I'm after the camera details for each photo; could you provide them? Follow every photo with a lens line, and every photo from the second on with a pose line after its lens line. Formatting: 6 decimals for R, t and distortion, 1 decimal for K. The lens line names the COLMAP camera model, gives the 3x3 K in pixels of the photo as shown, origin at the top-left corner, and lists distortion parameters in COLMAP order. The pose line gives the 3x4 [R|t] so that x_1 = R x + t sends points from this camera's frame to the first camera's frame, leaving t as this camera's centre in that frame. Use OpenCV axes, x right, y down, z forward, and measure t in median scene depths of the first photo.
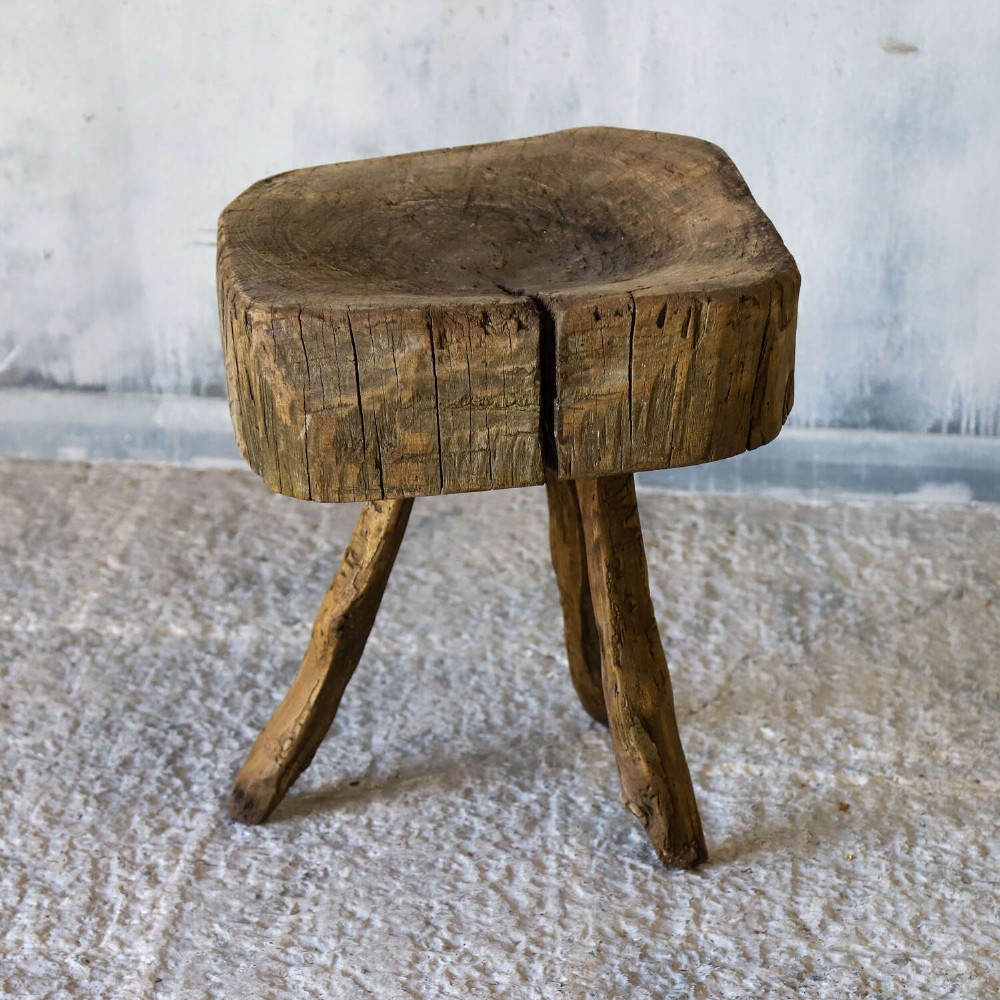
lens RADIAL K [[3246.2, 0, 497.1], [0, 3246.2, 554.4], [0, 0, 1]] dist [0.310846, 0.000000]
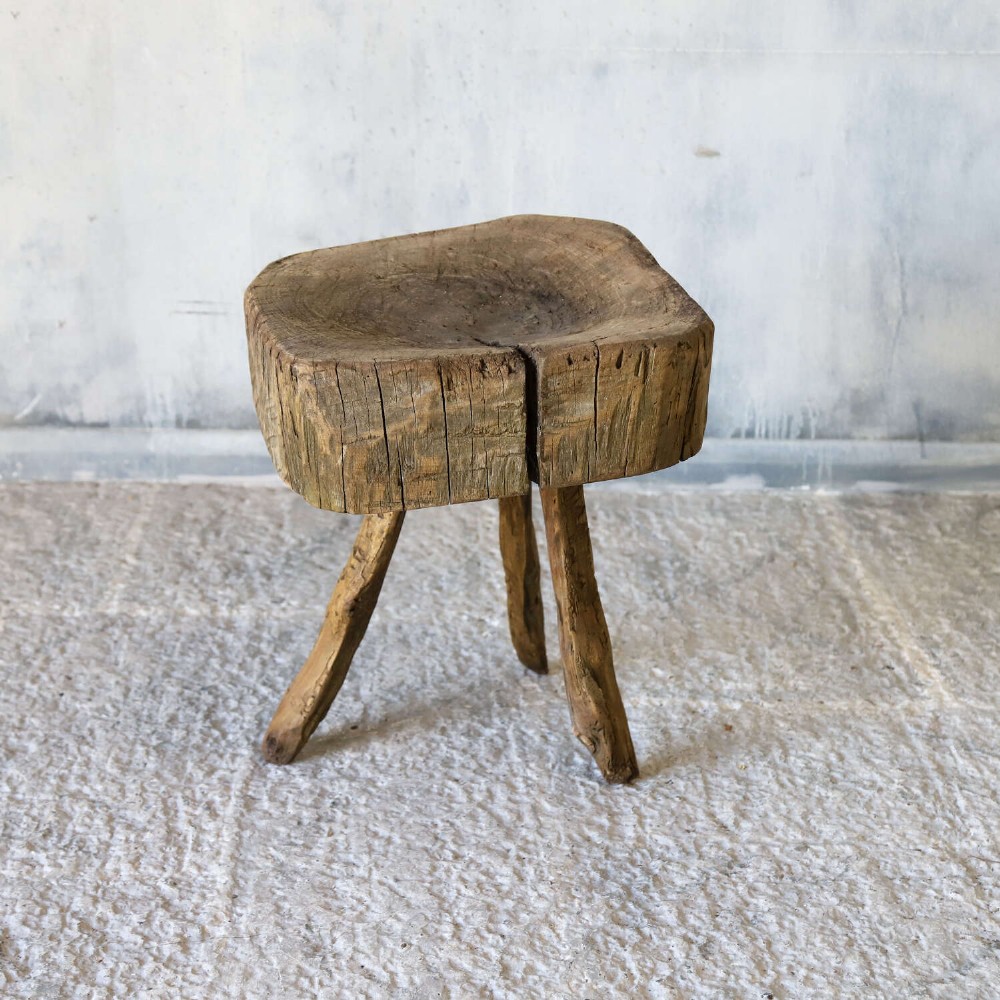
lens RADIAL K [[2262.0, 0, 493.9], [0, 2262.0, 515.2], [0, 0, 1]] dist [0.195275, 0.000000]
pose [[0.993819, -0.037188, 0.104594, -0.083301], [0.037282, 0.999304, 0.001058, -0.013064], [-0.104561, 0.002848, 0.994514, 0.104627]]
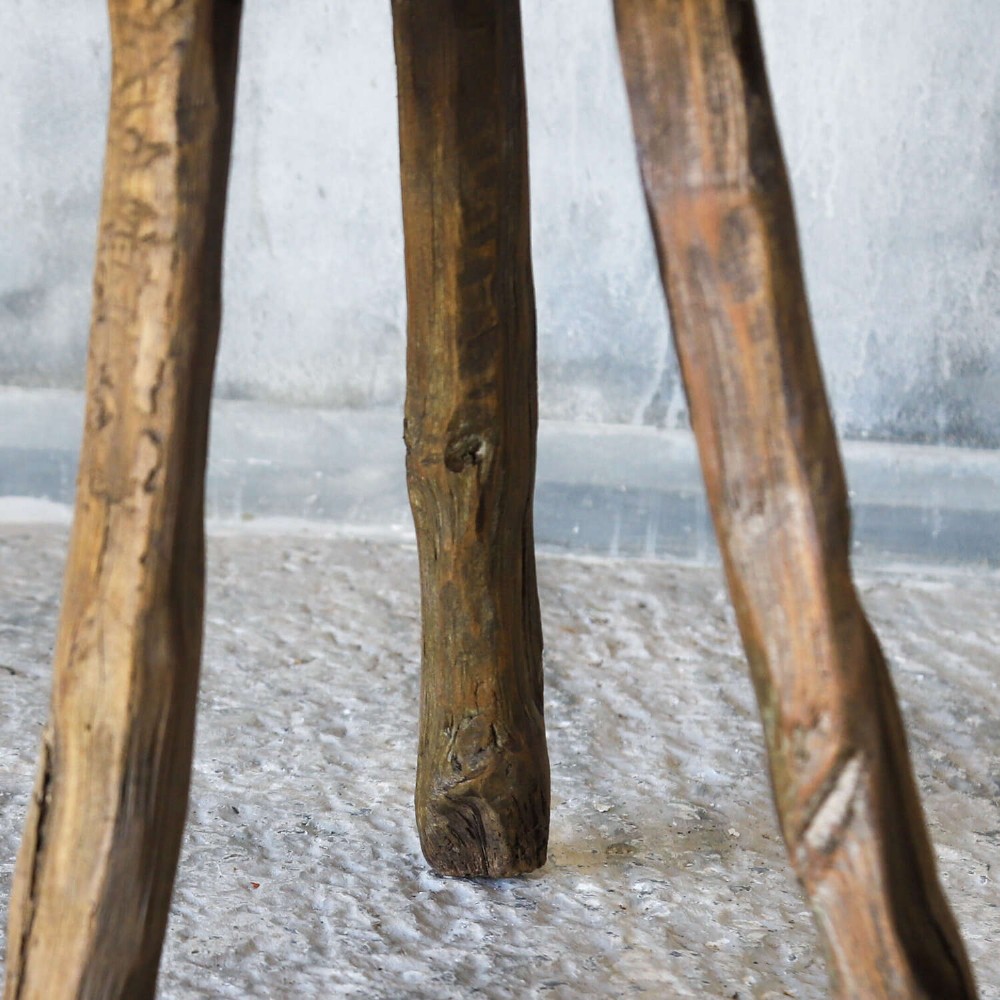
lens RADIAL K [[3246.2, 0, 314.0], [0, 3246.2, 550.8], [0, 0, 1]] dist [0.310846, 0.000000]
pose [[0.991817, 0.022158, 0.125733, -0.071937], [-0.006194, 0.992015, -0.125970, 0.061299], [-0.127520, 0.124160, 0.984034, 0.633300]]
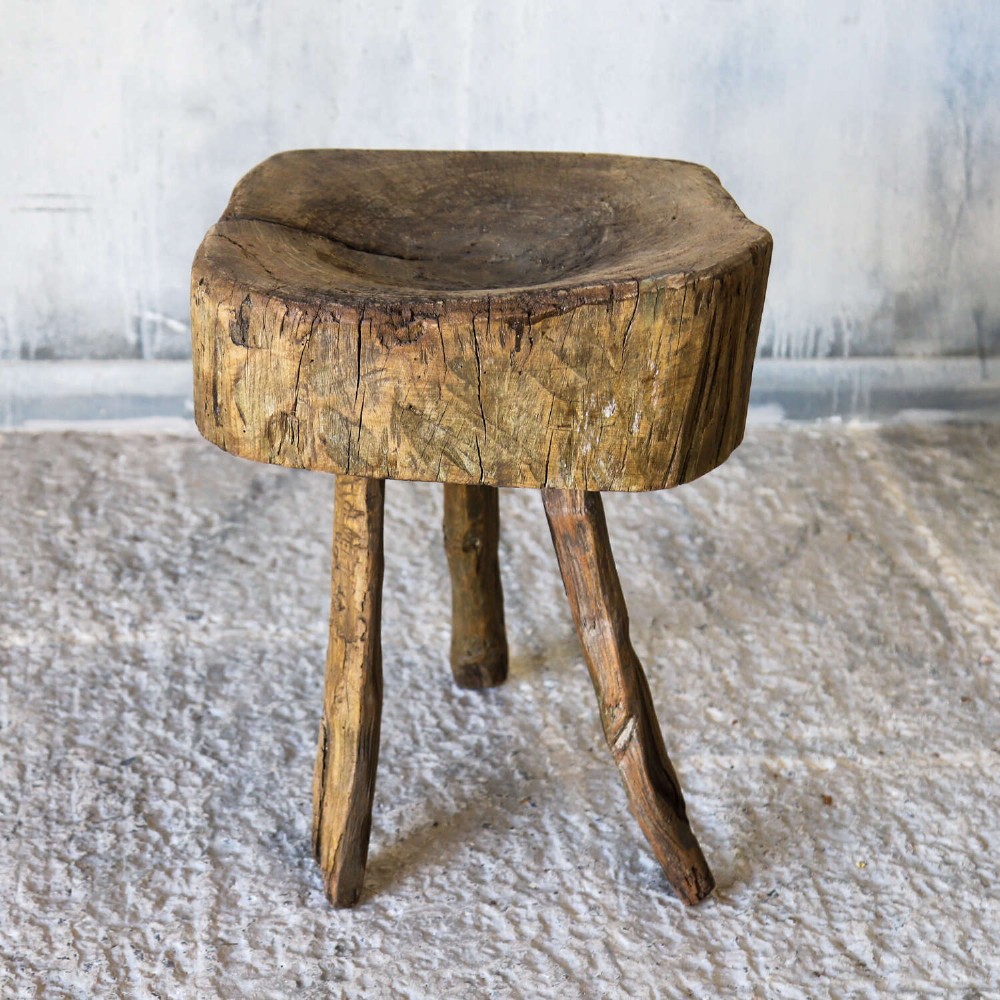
lens RADIAL K [[2659.9, 0, 437.3], [0, 2659.9, 443.2], [0, 0, 1]] dist [0.214436, 0.000000]
pose [[0.979347, -0.063813, 0.191853, -0.167129], [0.050009, 0.995856, 0.075955, -0.103472], [-0.195905, -0.064792, 0.978480, 0.238169]]
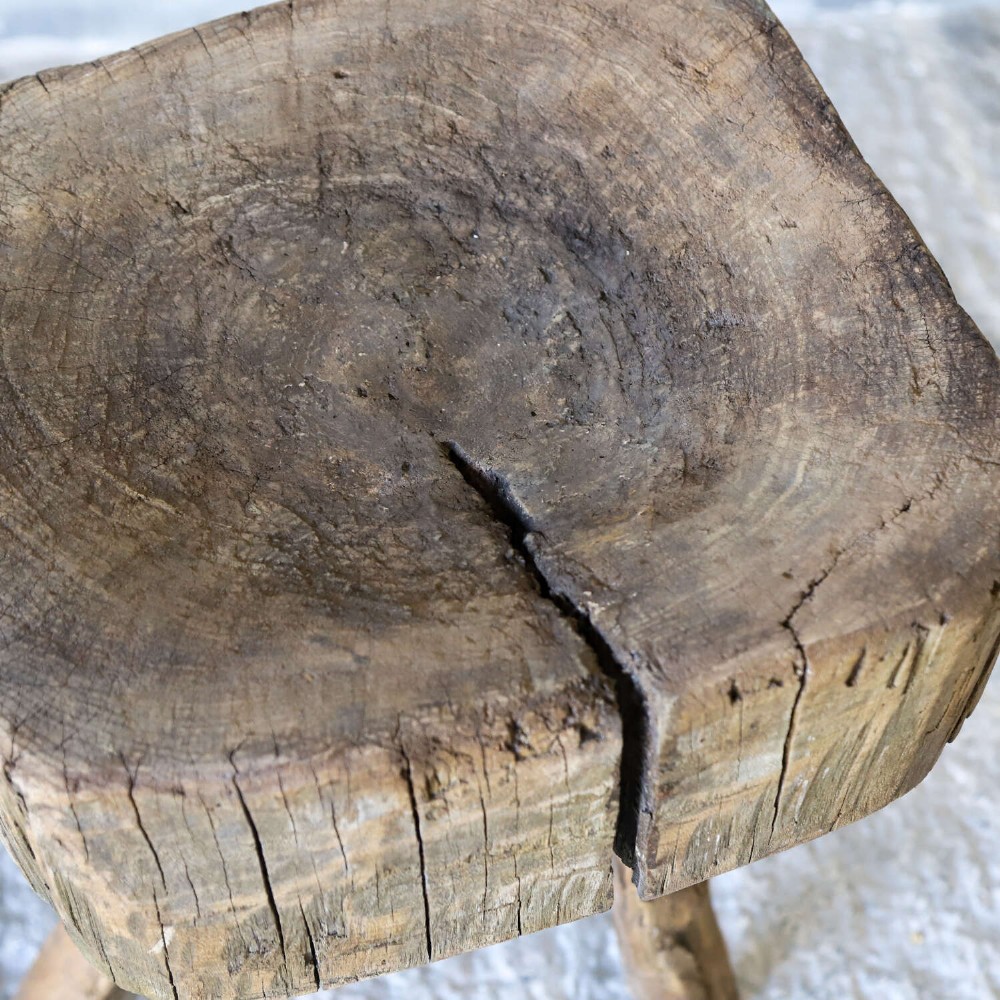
lens RADIAL K [[2262.0, 0, 498.1], [0, 2262.0, 536.2], [0, 0, 1]] dist [0.195275, 0.000000]
pose [[0.972717, -0.158038, 0.169838, -0.052398], [0.054890, 0.868075, 0.493389, -0.236153], [-0.225406, -0.470606, 0.853066, 0.640080]]
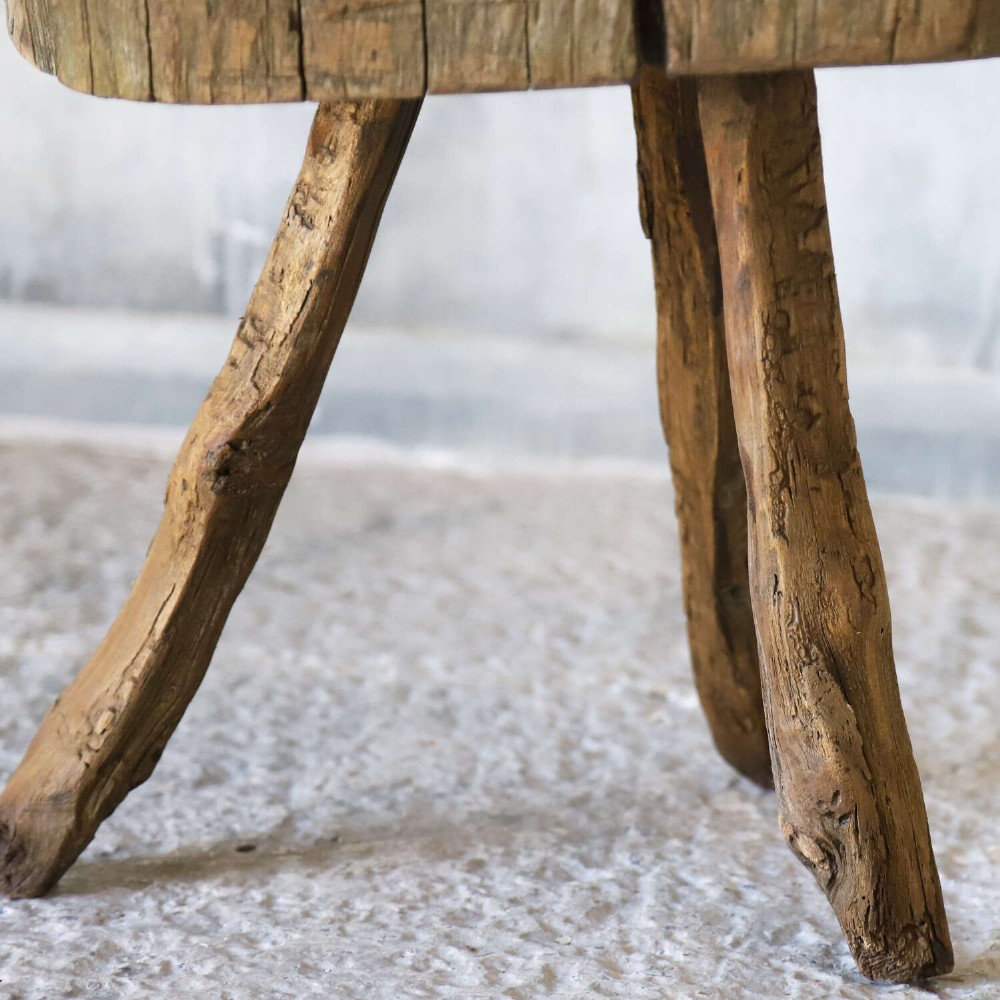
lens RADIAL K [[5232.5, 0, 790.9], [0, 5232.5, 452.1], [0, 0, 1]] dist [0.820701, 0.000000]
pose [[0.999216, 0.029957, 0.025901, 0.016986], [-0.025479, 0.987006, -0.158651, 0.143027], [-0.030317, 0.157866, 0.986995, 0.201138]]
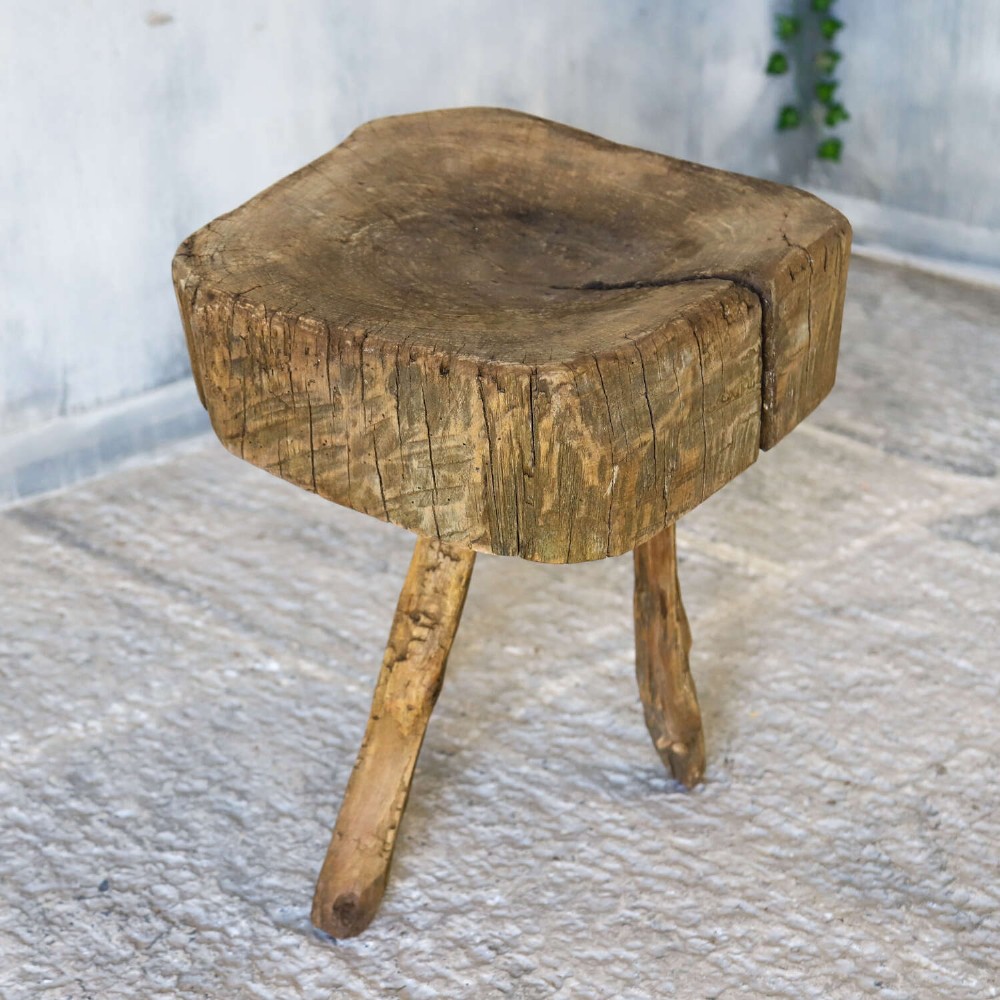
lens RADIAL K [[2262.0, 0, 498.4], [0, 2262.0, 581.7], [0, 0, 1]] dist [0.195275, 0.000000]
pose [[0.644675, -0.346134, 0.681605, -0.462185], [0.279322, 0.936626, 0.211451, -0.138205], [-0.711600, 0.054070, 0.700502, 0.520983]]
